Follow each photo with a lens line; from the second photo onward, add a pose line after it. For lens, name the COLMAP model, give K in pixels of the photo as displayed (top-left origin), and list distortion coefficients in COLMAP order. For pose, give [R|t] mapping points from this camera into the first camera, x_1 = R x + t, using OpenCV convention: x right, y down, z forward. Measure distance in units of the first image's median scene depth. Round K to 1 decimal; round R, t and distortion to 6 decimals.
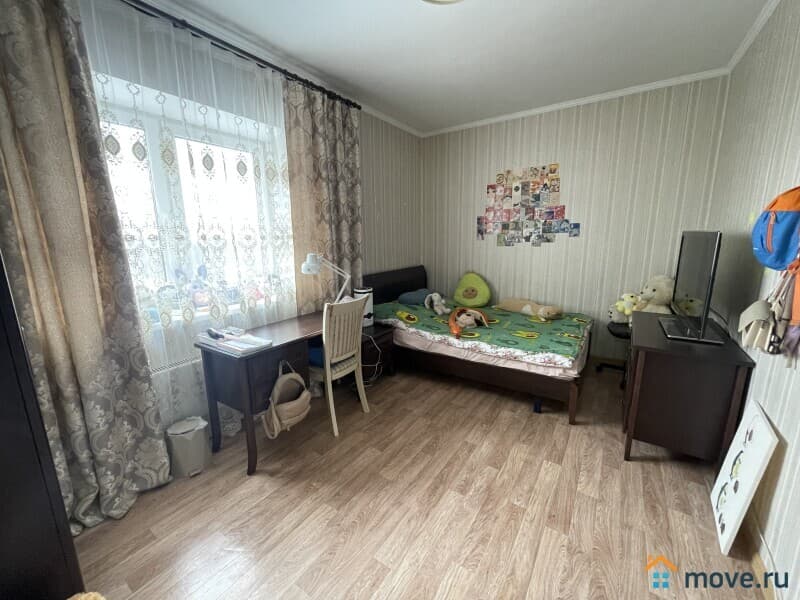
lens RADIAL K [[323.1, 0, 400.0], [0, 323.1, 300.0], [0, 0, 1]] dist [-0.000059, 0.000026]
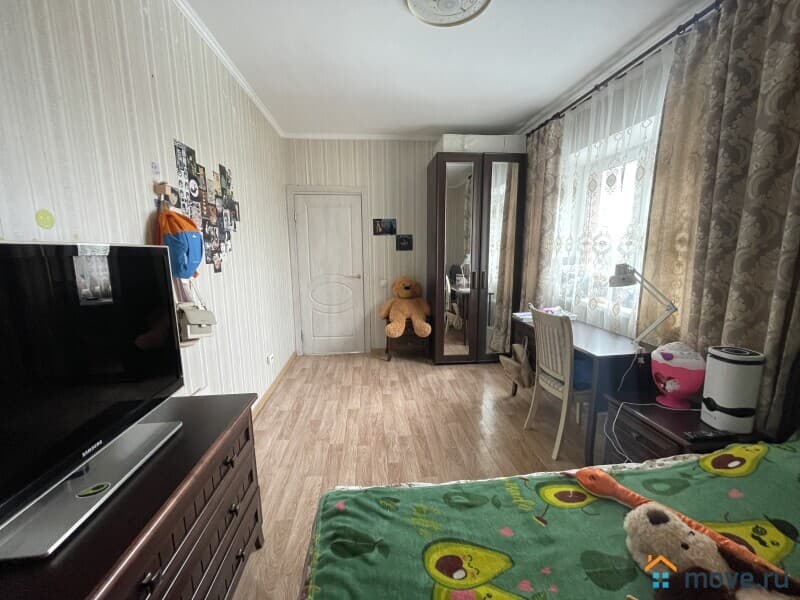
lens RADIAL K [[323.1, 0, 400.0], [0, 323.1, 300.0], [0, 0, 1]] dist [-0.000059, 0.000026]
pose [[-0.770174, 0.121048, -0.626242, 0.928243], [-0.103733, 0.944984, 0.310232, -0.340625], [0.629342, 0.303895, -0.715246, 1.708727]]
